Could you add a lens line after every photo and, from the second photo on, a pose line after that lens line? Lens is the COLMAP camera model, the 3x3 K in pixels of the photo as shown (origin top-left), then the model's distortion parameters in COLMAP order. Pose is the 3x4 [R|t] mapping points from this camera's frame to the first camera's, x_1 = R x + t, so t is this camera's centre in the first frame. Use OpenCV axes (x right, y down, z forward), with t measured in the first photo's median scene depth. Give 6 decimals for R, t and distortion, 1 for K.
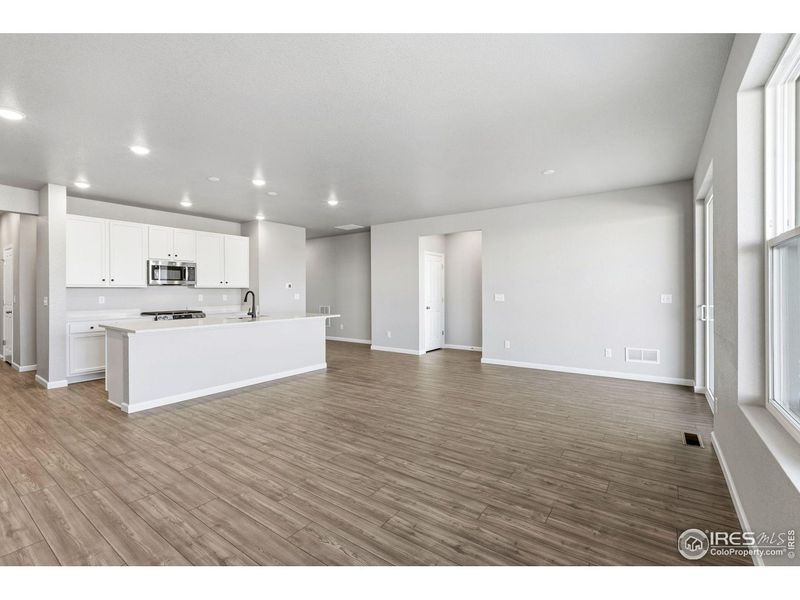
lens RADIAL K [[357.9, 0, 400.1], [0, 357.9, 295.5], [0, 0, 1]] dist [-0.004674, 0.001100]
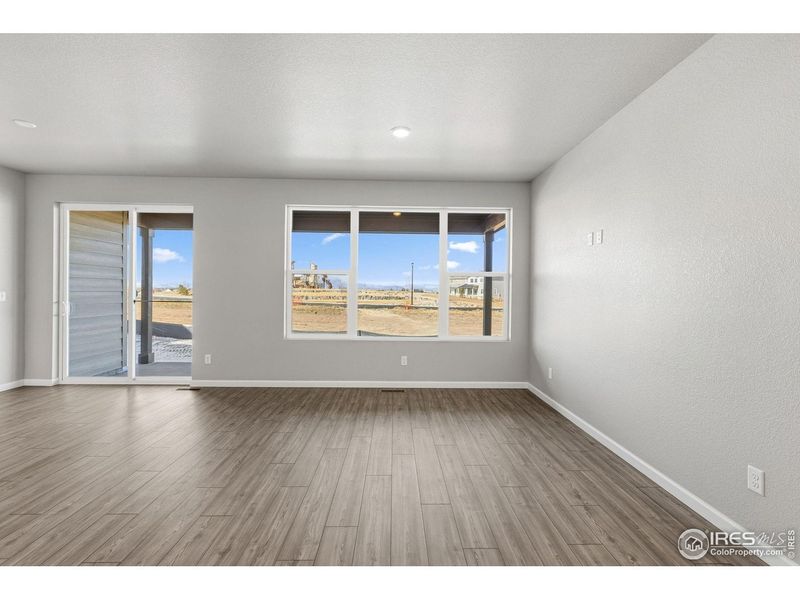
lens RADIAL K [[357.9, 0, 401.5], [0, 357.9, 292.0], [0, 0, 1]] dist [-0.004674, 0.001100]
pose [[-0.593514, -0.004246, 0.804812, -0.878559], [-0.001120, 0.999989, 0.004450, -0.011046], [-0.804823, 0.001740, -0.593513, 1.132648]]
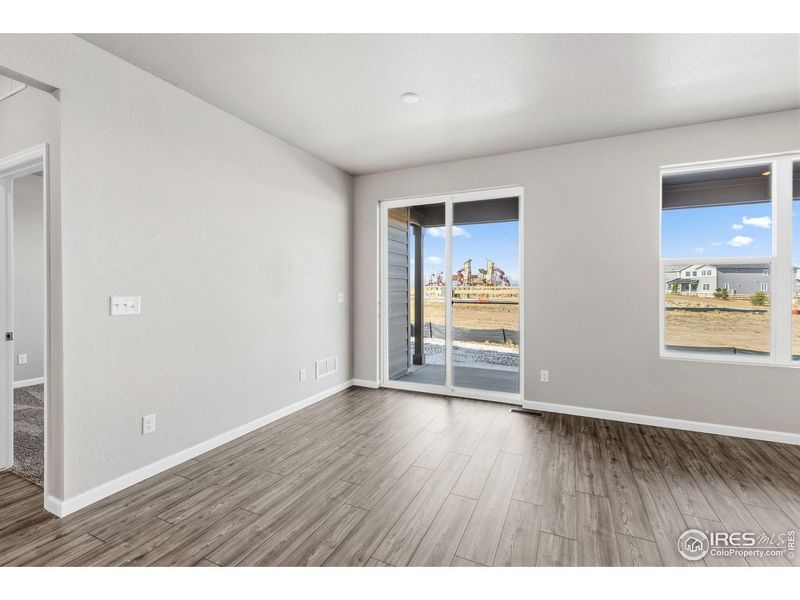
lens RADIAL K [[357.9, 0, 406.9], [0, 357.9, 286.8], [0, 0, 1]] dist [-0.004674, 0.001100]
pose [[-0.191316, 0.005708, 0.981512, -0.282543], [0.007930, 0.999959, -0.004269, -0.020017], [-0.981497, 0.006967, -0.191353, 1.580051]]
